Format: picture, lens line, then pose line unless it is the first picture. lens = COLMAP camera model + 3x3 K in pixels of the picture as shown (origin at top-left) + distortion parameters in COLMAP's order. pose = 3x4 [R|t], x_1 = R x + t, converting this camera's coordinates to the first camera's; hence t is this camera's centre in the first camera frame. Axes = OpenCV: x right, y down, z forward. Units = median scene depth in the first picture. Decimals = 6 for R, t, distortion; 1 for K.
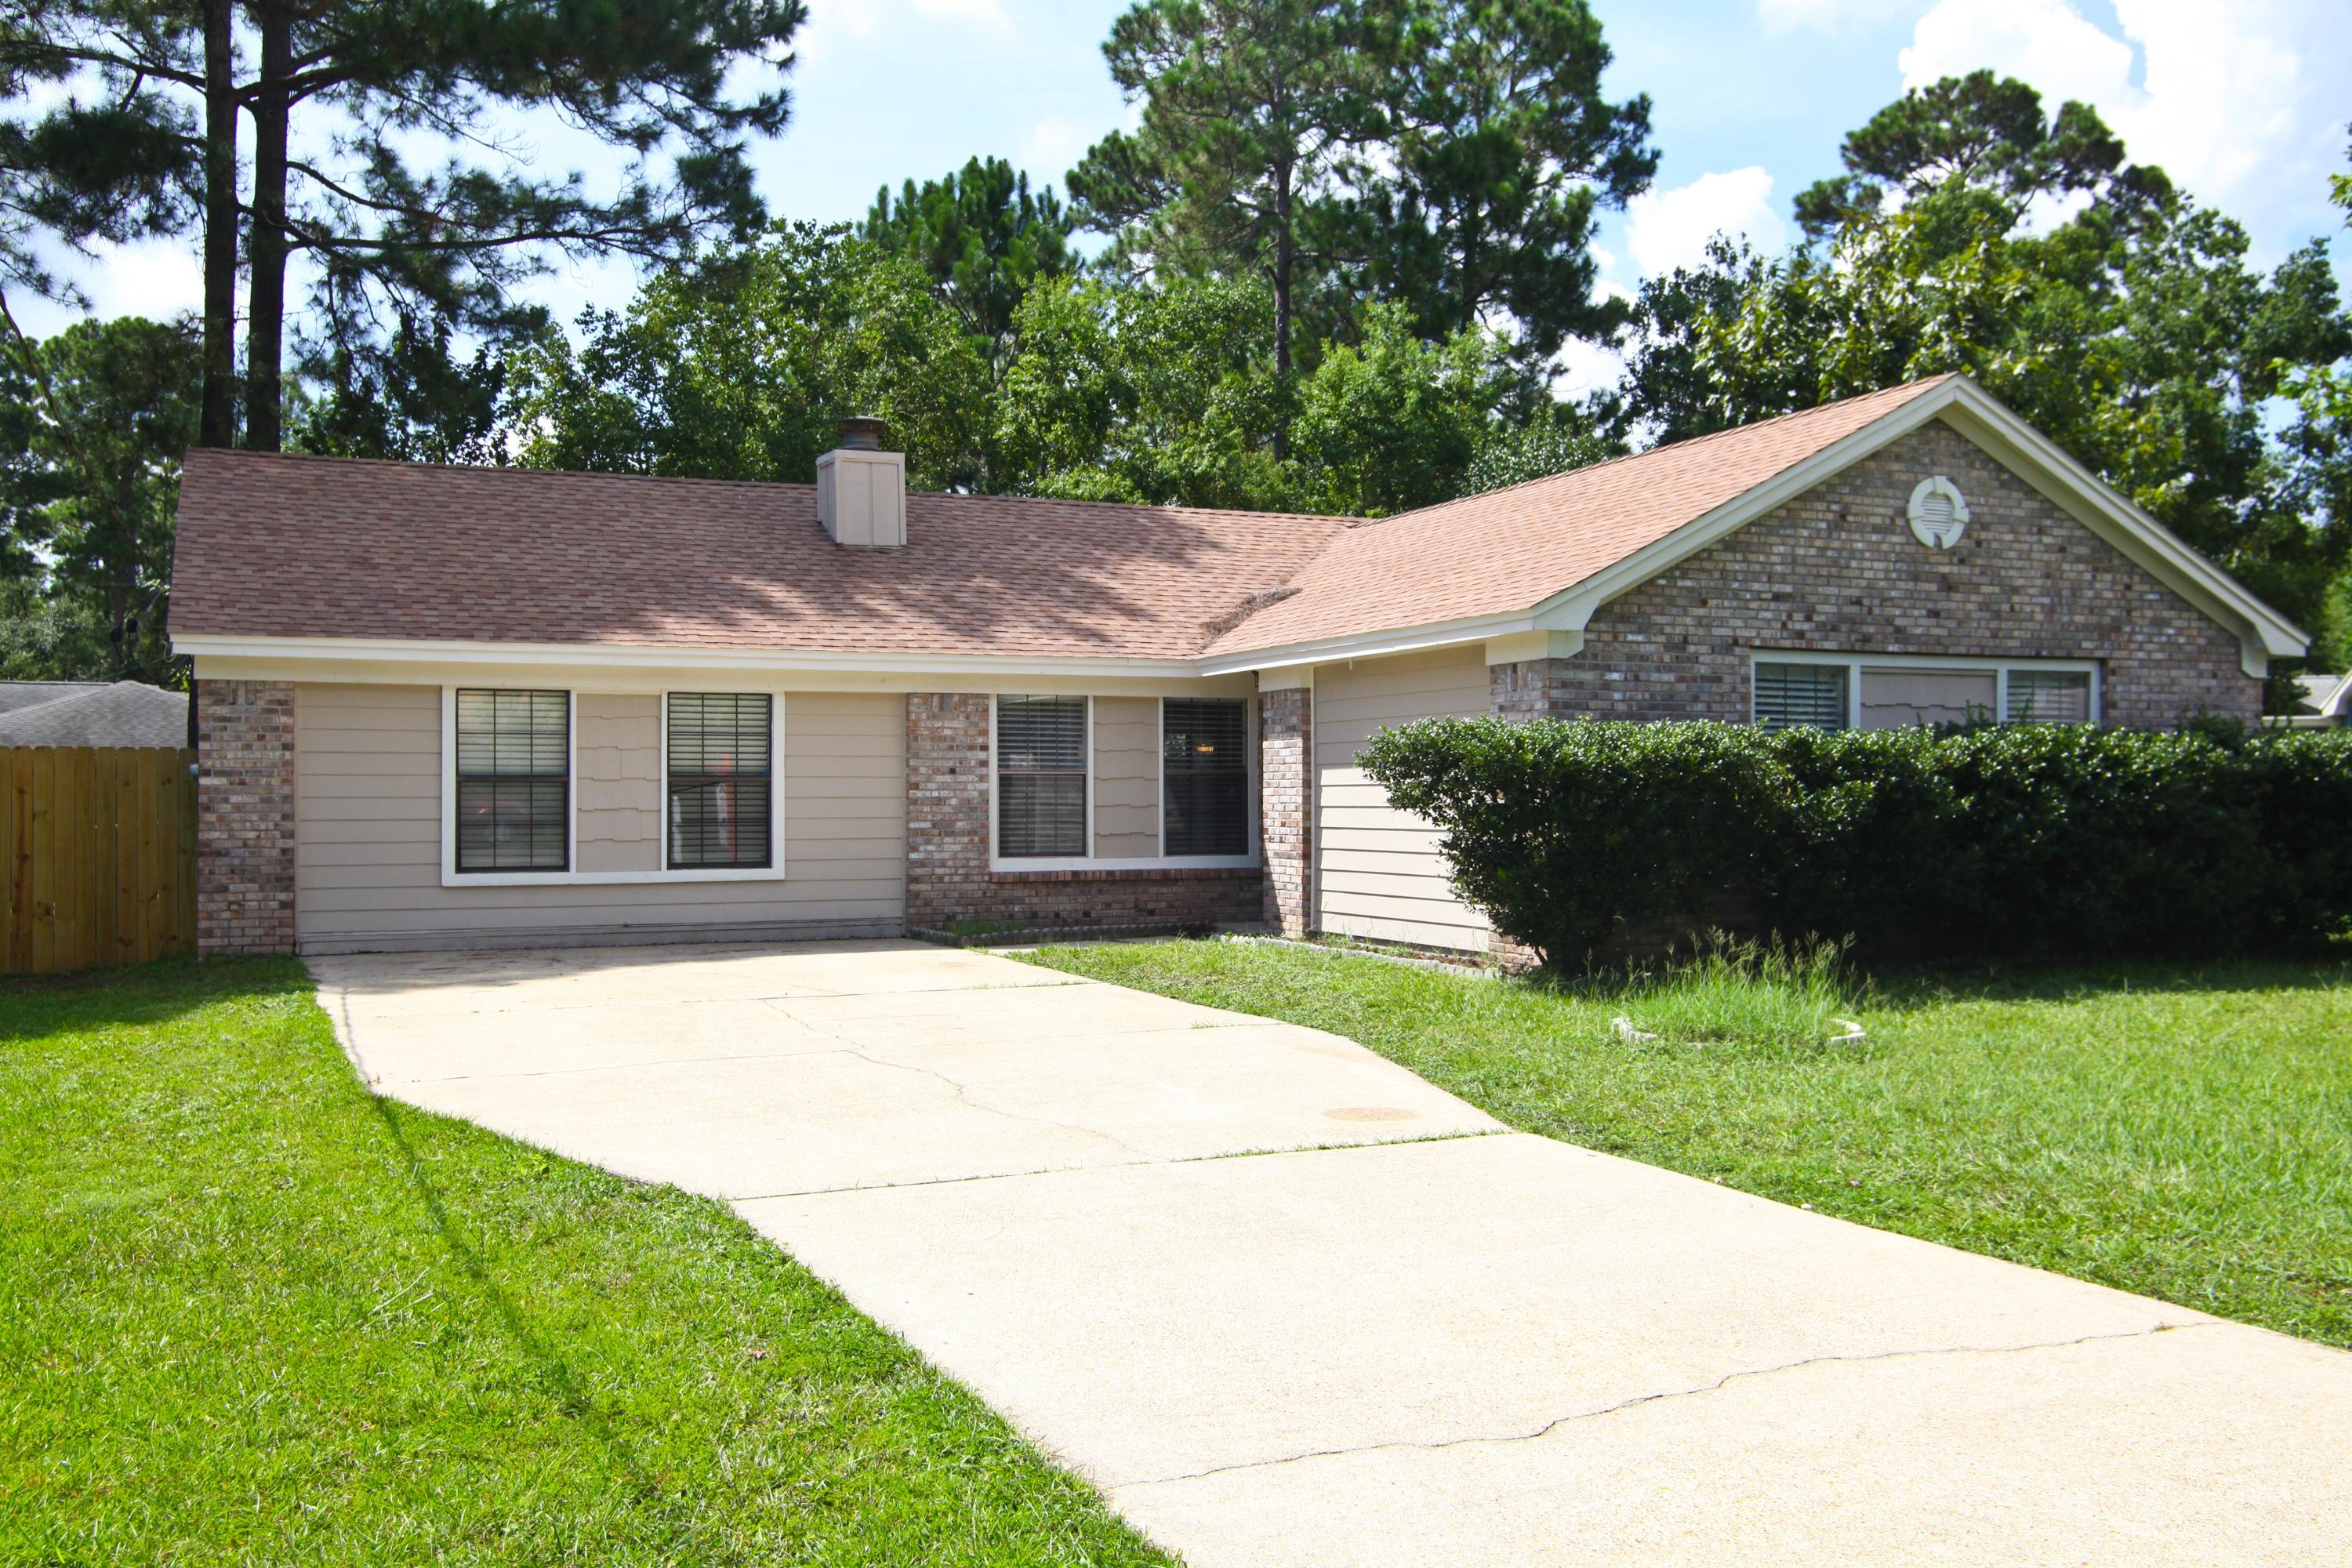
lens RADIAL K [[1987.4, 0, 1176.0], [0, 1987.4, 784.0], [0, 0, 1]] dist [-0.000778, 0.006118]
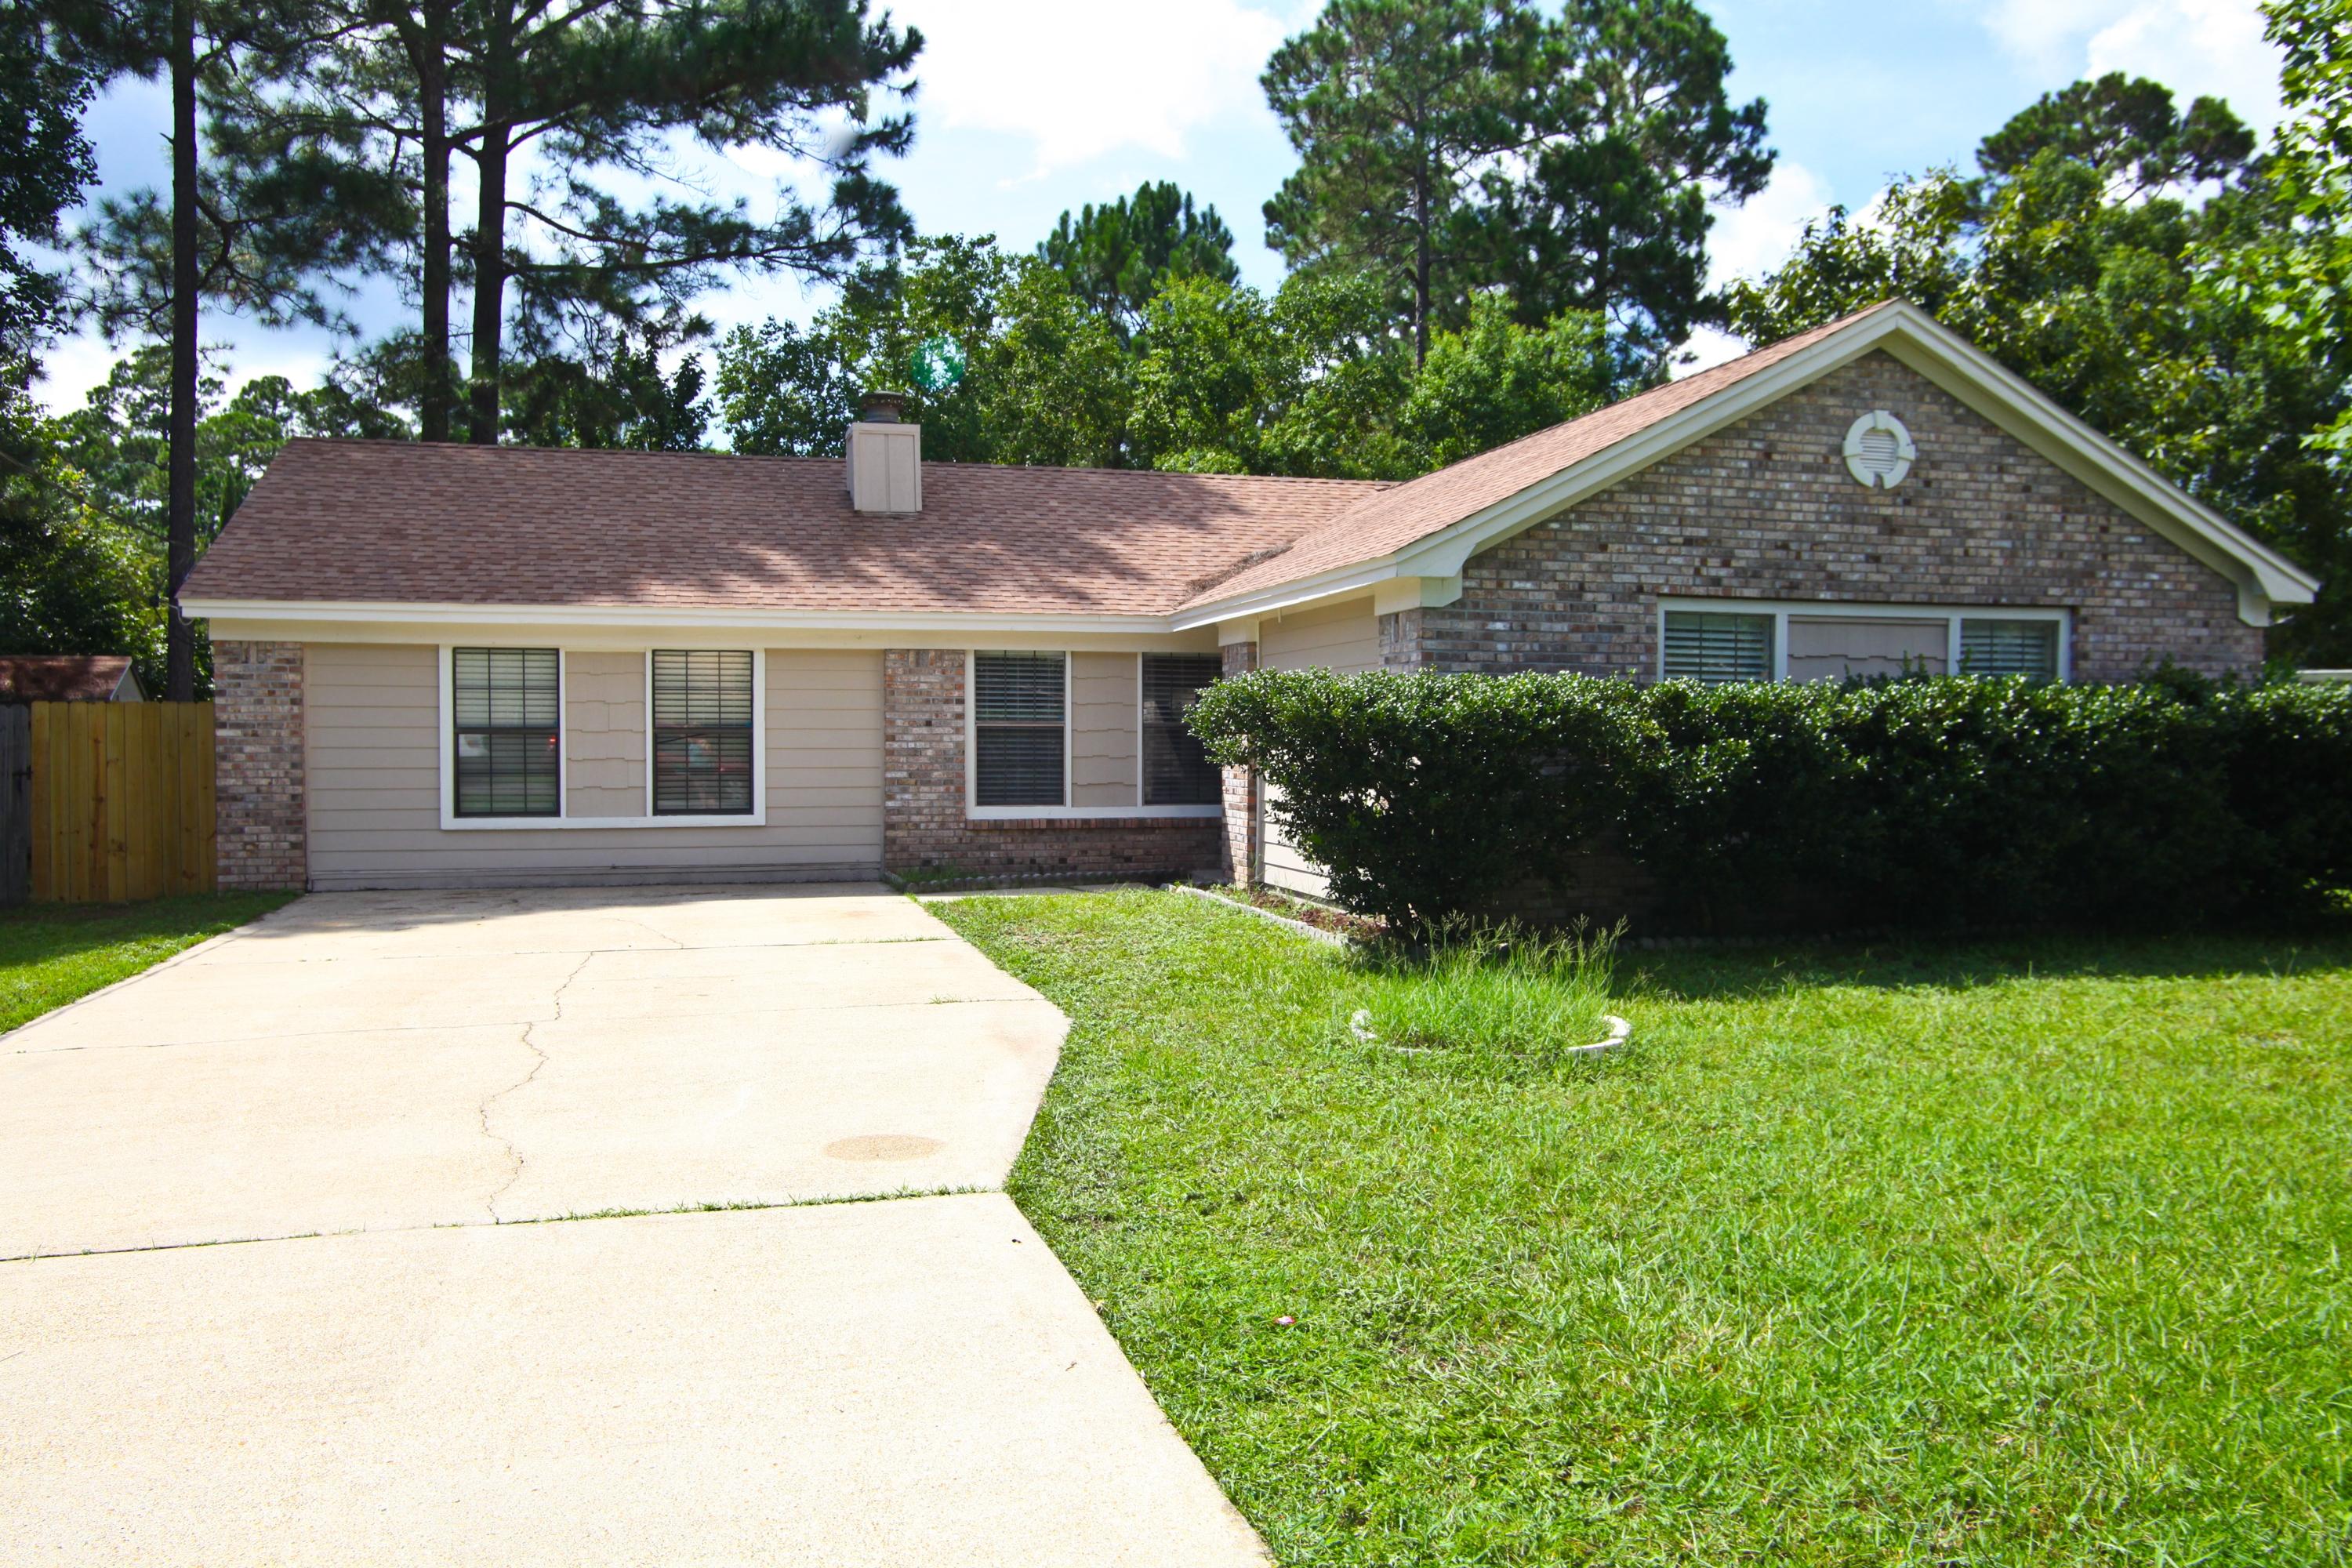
lens RADIAL K [[1647.2, 0, 1176.0], [0, 1647.2, 784.0], [0, 0, 1]] dist [-0.050908, 0.049242]
pose [[0.988797, 0.007104, -0.149100, 0.146950], [-0.002190, 0.999450, 0.033097, -0.003600], [0.149253, -0.032400, 0.988268, 0.159315]]
